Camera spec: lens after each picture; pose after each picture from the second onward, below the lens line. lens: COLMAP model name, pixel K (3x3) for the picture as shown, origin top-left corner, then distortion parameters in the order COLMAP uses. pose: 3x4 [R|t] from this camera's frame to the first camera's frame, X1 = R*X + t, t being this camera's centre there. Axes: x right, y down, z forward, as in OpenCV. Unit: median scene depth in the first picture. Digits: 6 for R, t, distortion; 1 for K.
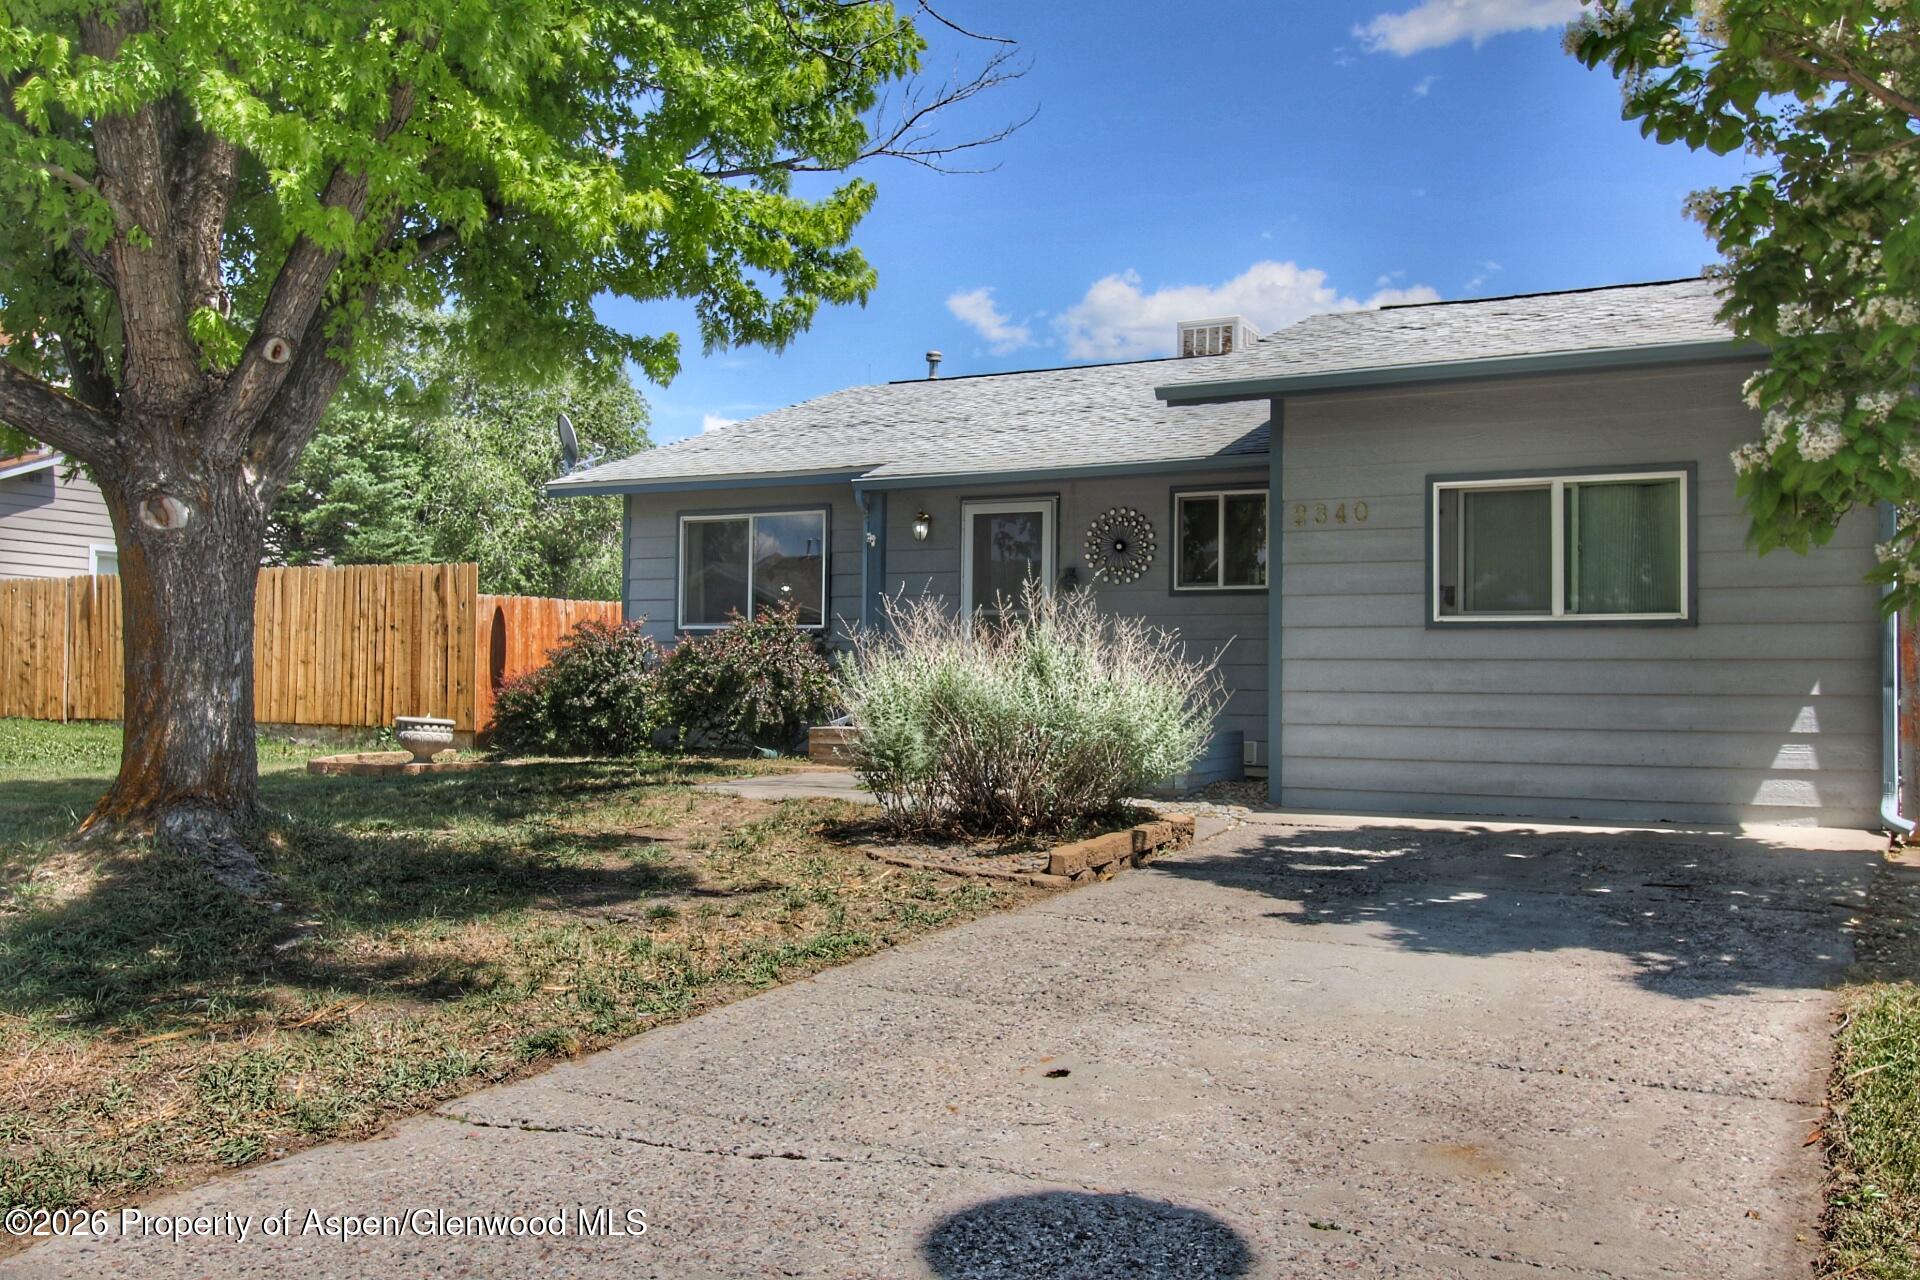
lens RADIAL K [[1678.7, 0, 953.3], [0, 1678.7, 637.6], [0, 0, 1]] dist [0.011610, 0.002618]
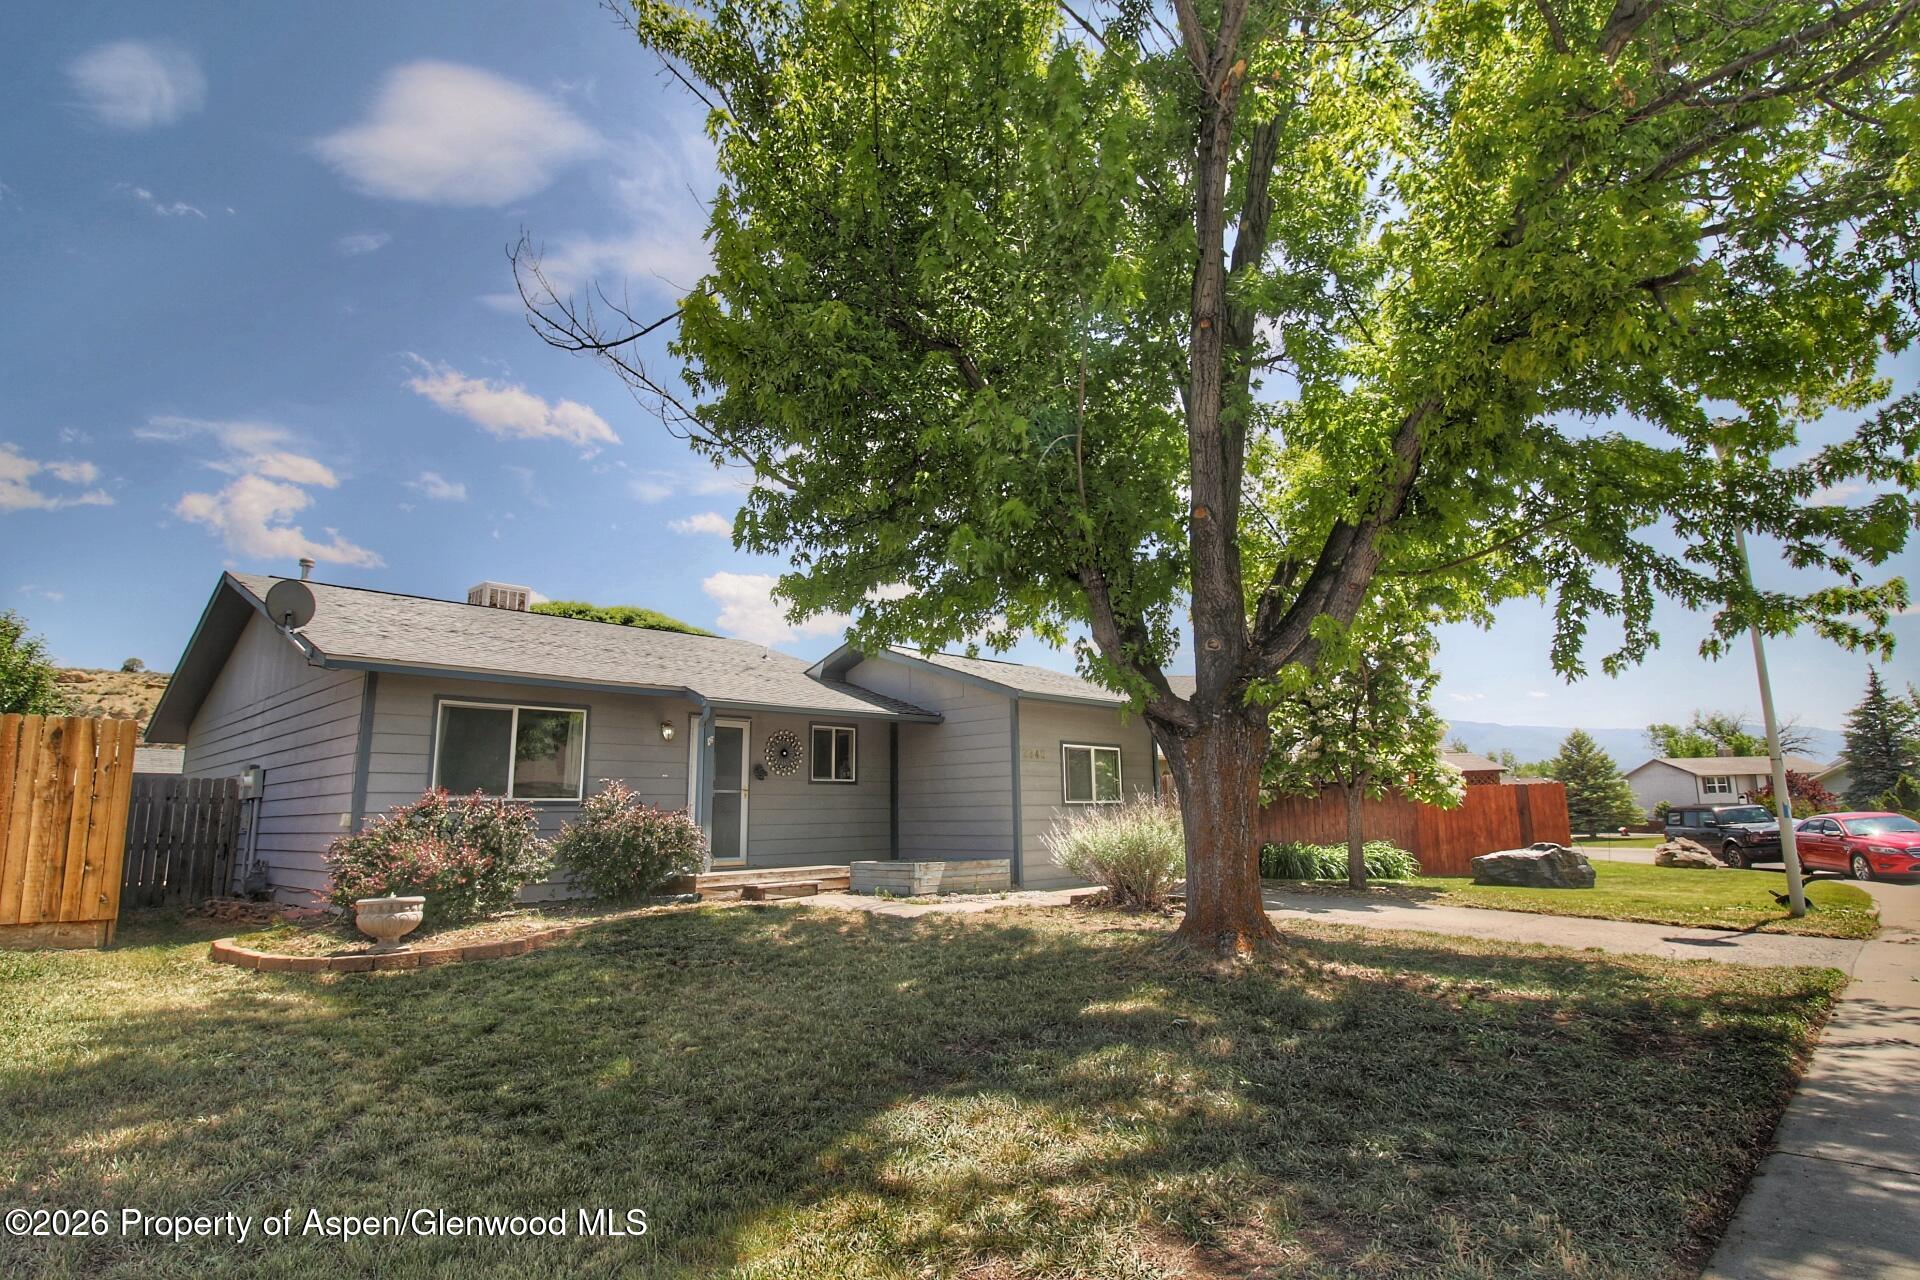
lens RADIAL K [[985.7, 0, 965.7], [0, 985.7, 637.0], [0, 0, 1]] dist [-0.009873, -0.007653]
pose [[0.265392, 0.156894, 0.951289, -0.816345], [-0.008890, 0.987027, -0.160308, -0.012488], [-0.964100, 0.034087, 0.263344, 0.558844]]
